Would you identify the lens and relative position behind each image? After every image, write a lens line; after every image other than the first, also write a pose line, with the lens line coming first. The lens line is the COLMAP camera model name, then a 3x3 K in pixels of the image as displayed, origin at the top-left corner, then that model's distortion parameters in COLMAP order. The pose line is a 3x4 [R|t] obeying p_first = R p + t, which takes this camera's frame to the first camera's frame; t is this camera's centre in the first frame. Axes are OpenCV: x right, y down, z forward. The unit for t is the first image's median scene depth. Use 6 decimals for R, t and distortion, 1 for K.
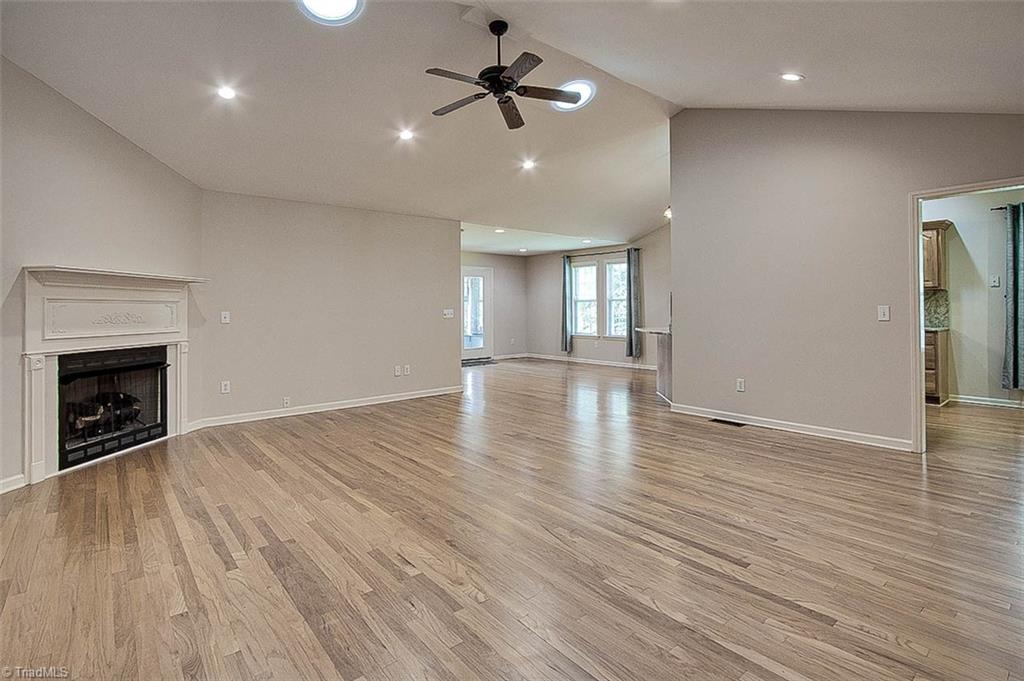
lens RADIAL K [[504.9, 0, 508.6], [0, 504.9, 309.3], [0, 0, 1]] dist [-0.018356, 0.000395]
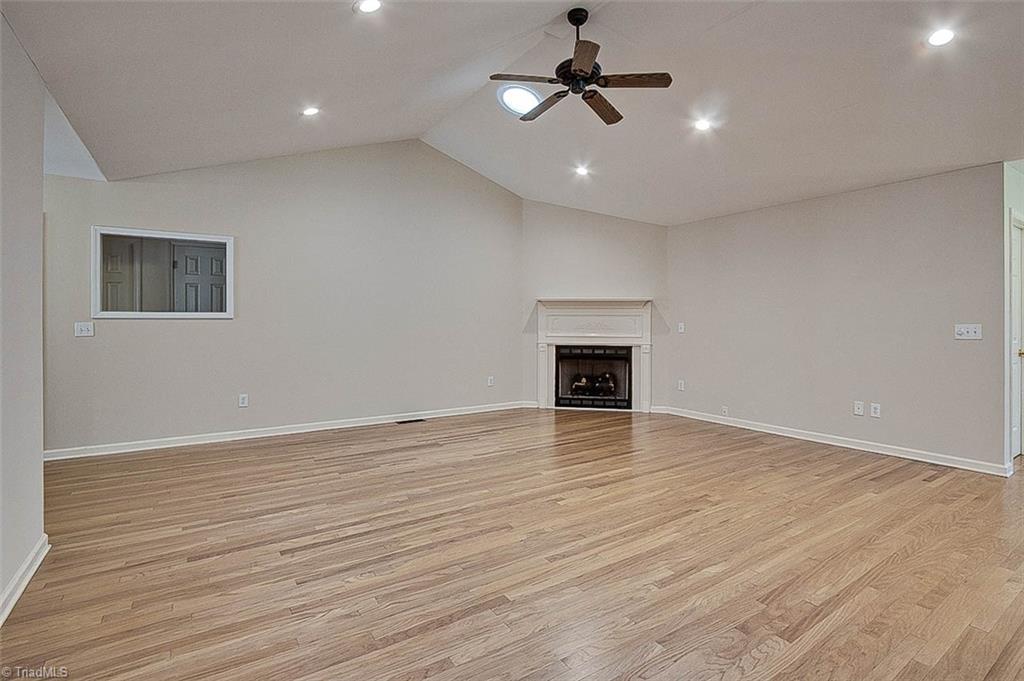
lens RADIAL K [[471.8, 0, 485.1], [0, 471.8, 334.4], [0, 0, 1]] dist [0.000013, 0.000244]
pose [[-0.135509, 0.037239, -0.990076, 0.484931], [-0.001478, 0.999285, 0.037788, -0.008049], [0.990775, 0.006584, -0.135357, 0.533066]]
